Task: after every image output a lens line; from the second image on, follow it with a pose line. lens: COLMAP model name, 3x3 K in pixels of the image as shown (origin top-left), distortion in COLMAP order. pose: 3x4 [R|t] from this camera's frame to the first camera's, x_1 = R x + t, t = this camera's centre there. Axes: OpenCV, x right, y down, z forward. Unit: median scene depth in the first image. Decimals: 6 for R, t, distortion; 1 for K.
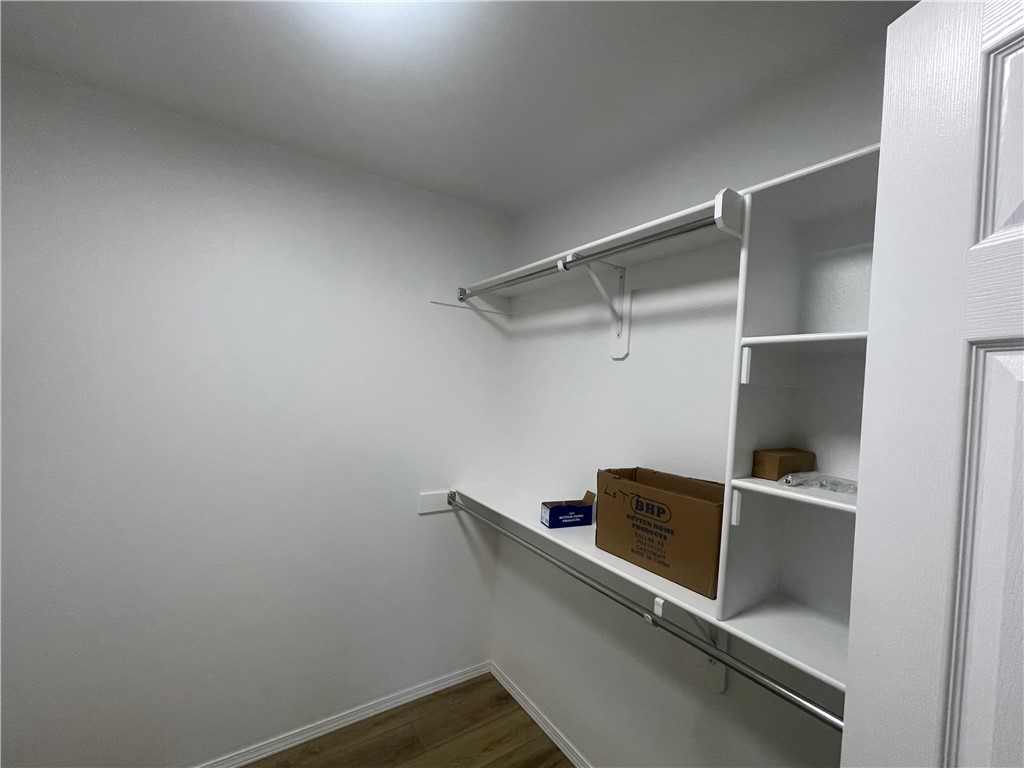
lens RADIAL K [[427.1, 0, 504.8], [0, 427.1, 391.0], [0, 0, 1]] dist [-0.003068, 0.002328]
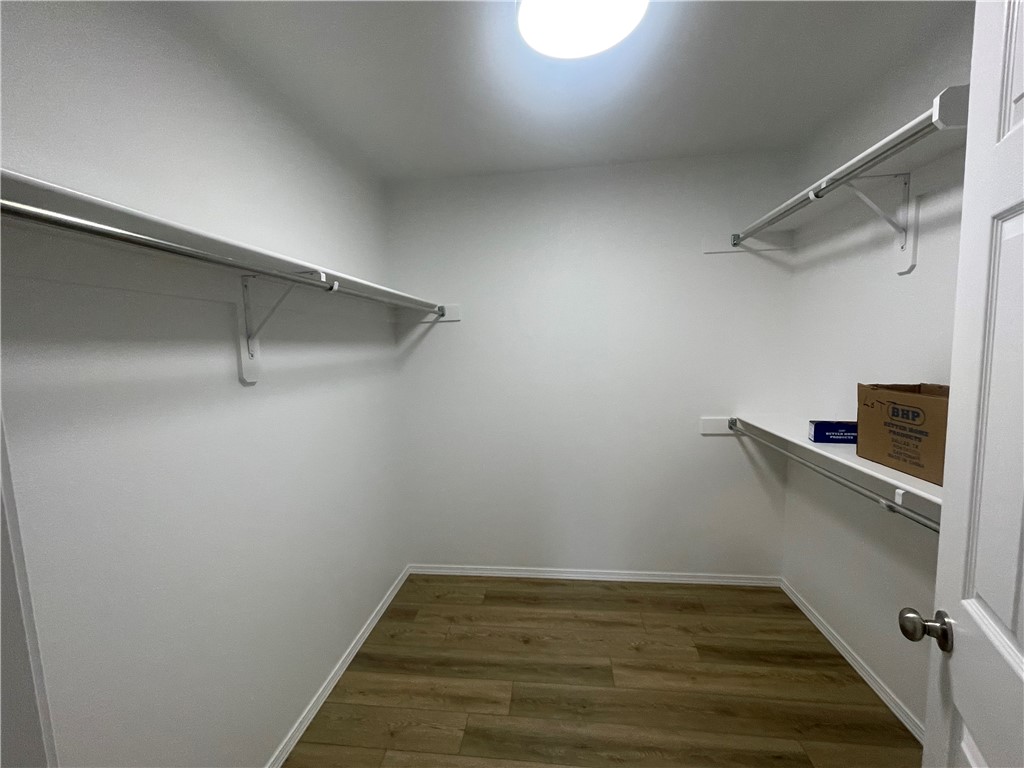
lens RADIAL K [[427.1, 0, 510.4], [0, 427.1, 385.3], [0, 0, 1]] dist [-0.003068, 0.002328]
pose [[0.757783, -0.015112, -0.652331, 0.240442], [0.062666, 0.996796, 0.049704, 0.078436], [0.649490, -0.078544, 0.756302, -0.331045]]
